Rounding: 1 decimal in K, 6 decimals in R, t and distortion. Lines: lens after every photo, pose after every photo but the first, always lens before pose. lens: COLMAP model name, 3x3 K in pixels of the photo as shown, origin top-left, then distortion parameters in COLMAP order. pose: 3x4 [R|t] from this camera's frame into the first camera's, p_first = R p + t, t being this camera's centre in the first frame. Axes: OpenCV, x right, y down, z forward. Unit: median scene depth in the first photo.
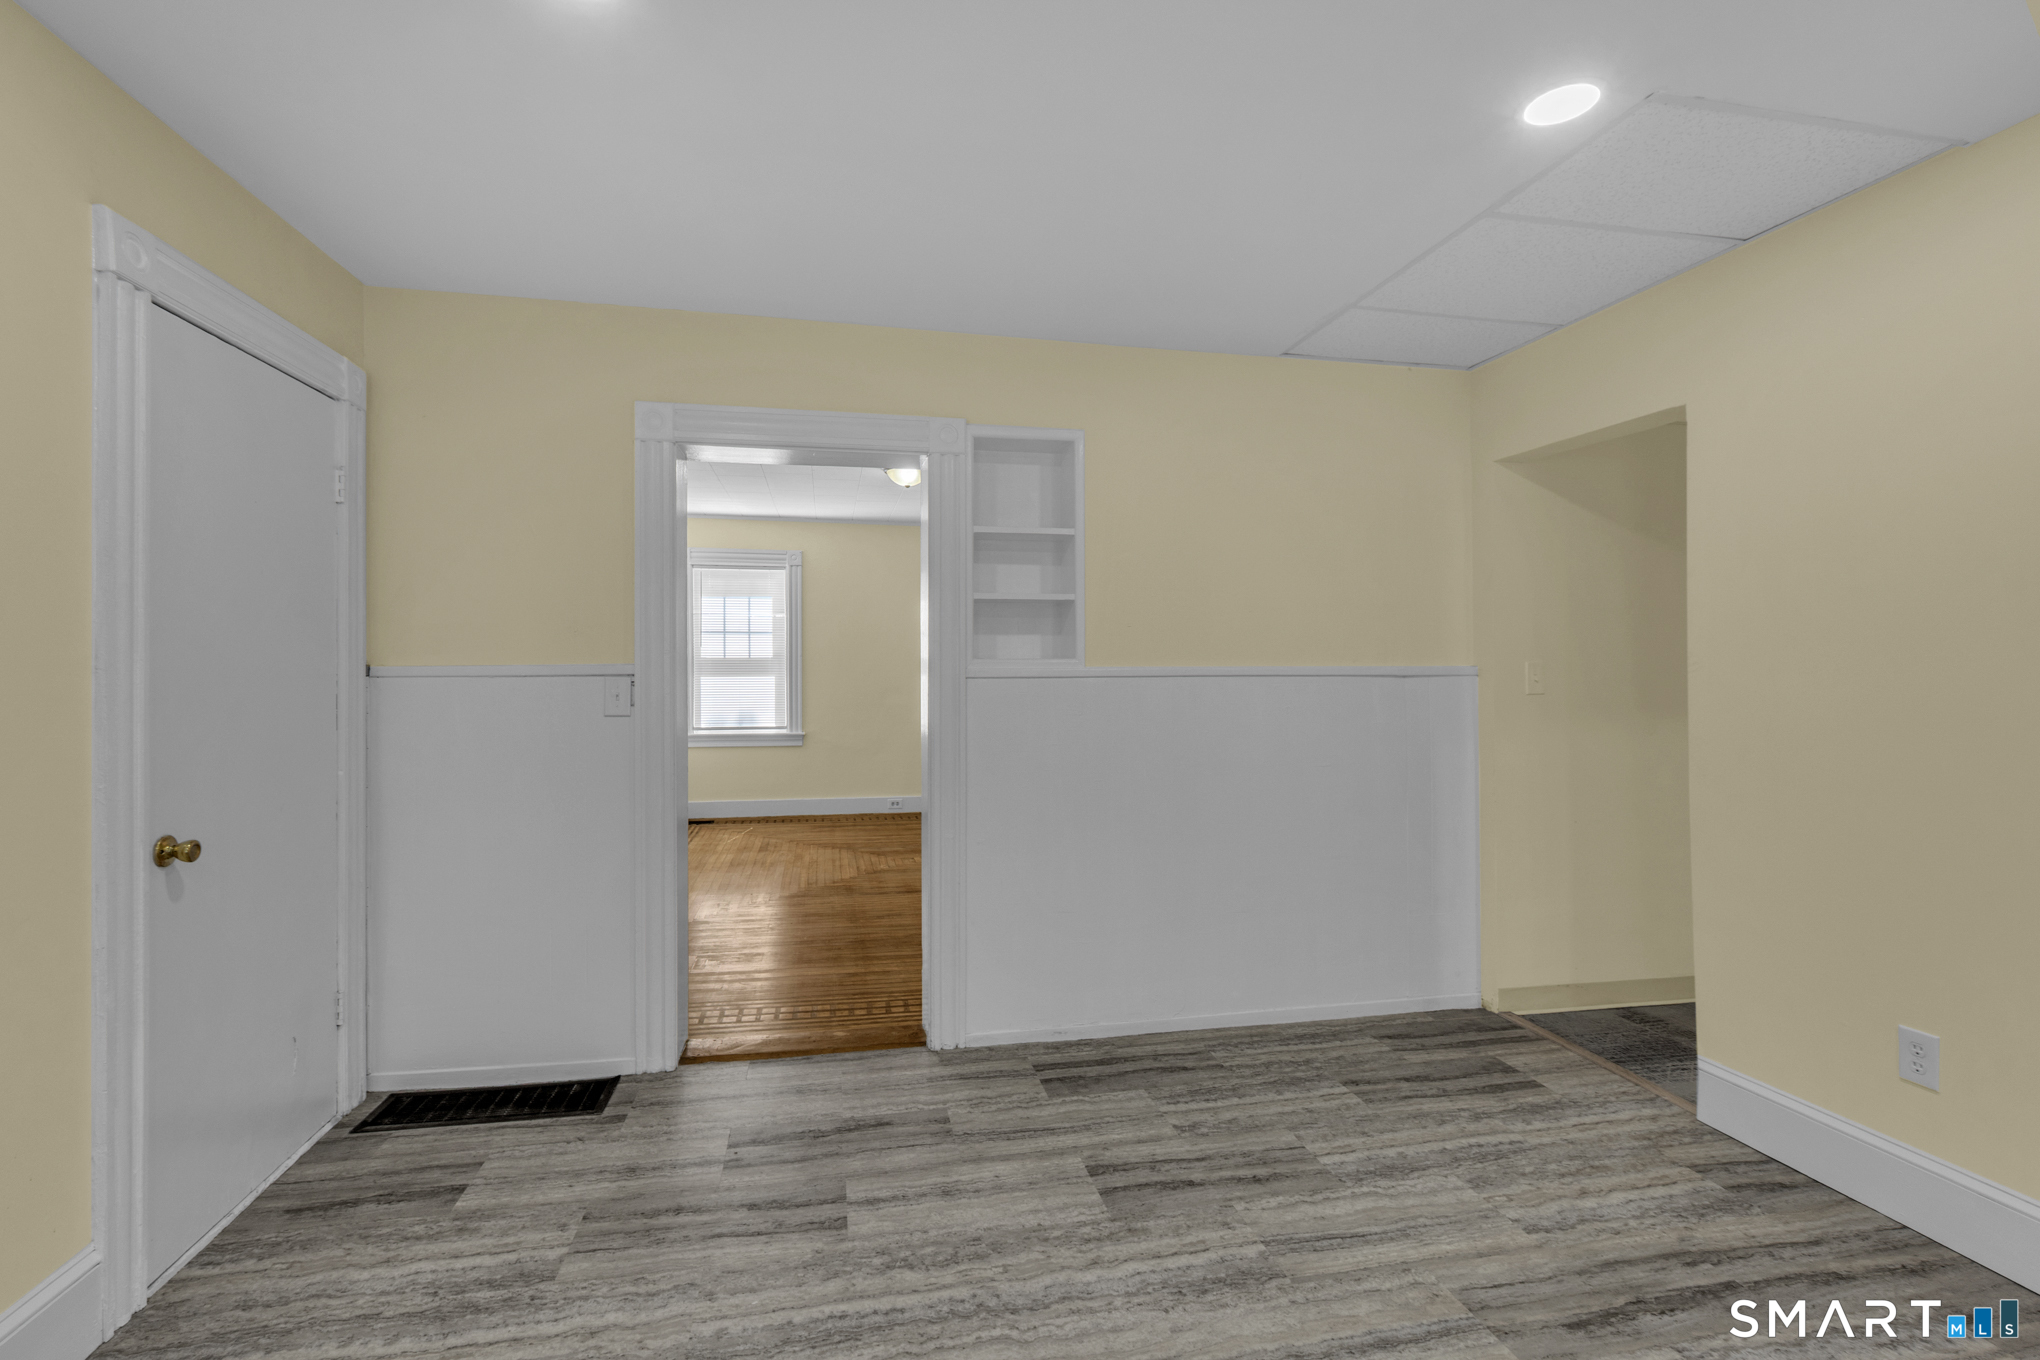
lens RADIAL K [[919.9, 0, 1011.7], [0, 919.9, 666.0], [0, 0, 1]] dist [0.001832, -0.001201]
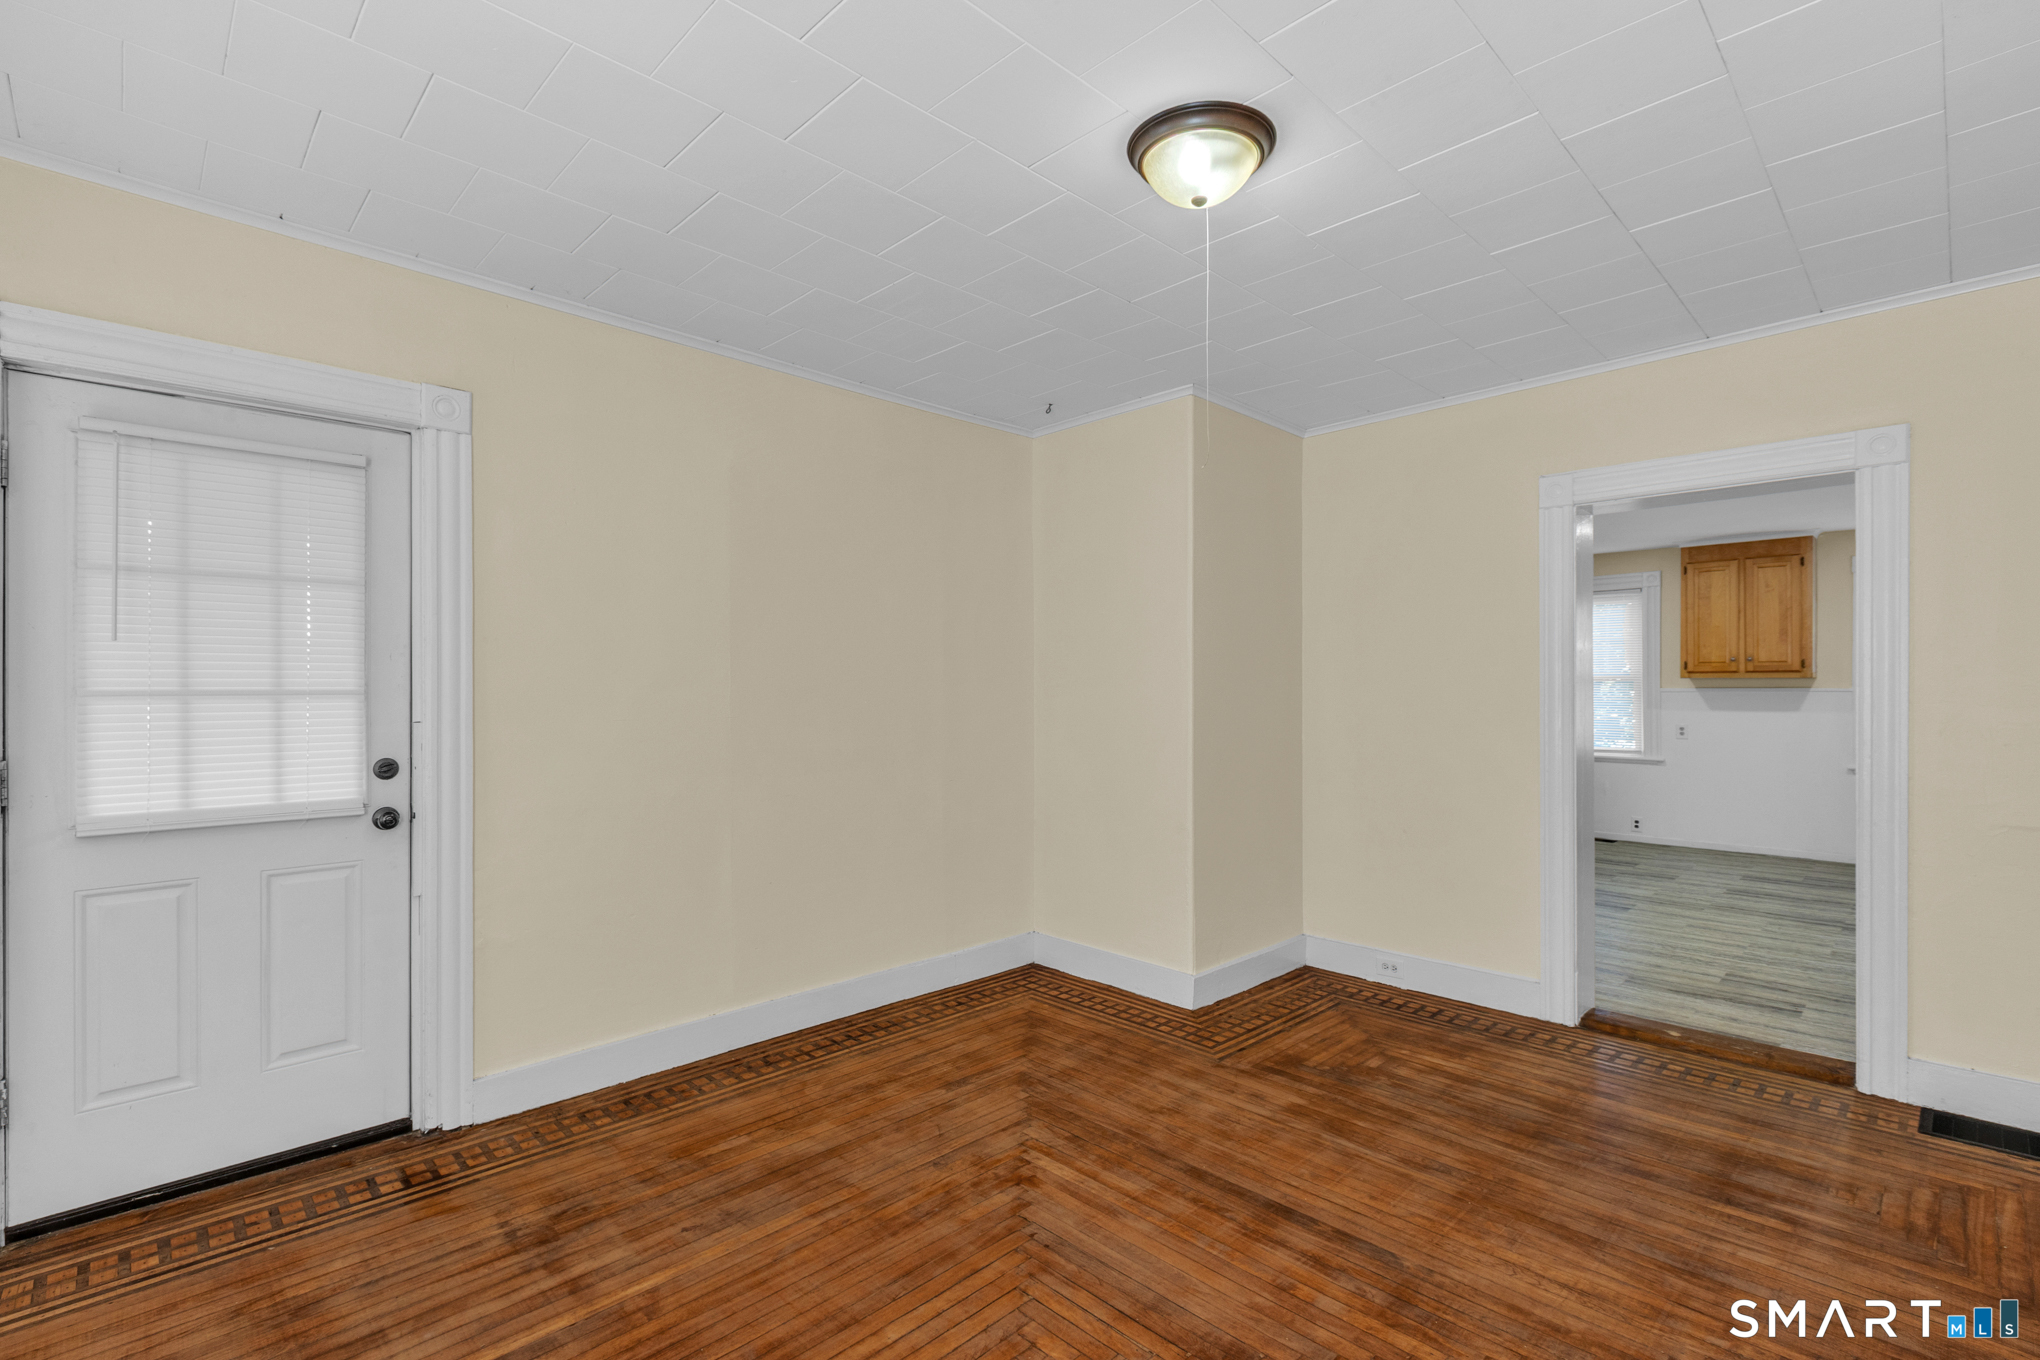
lens RADIAL K [[919.9, 0, 1028.1], [0, 919.9, 691.0], [0, 0, 1]] dist [0.001832, -0.001201]
pose [[-0.548710, 0.001678, 0.836011, -0.784843], [0.001212, 0.999999, -0.001211, 0.004989], [-0.836012, 0.000349, -0.548711, 2.594736]]
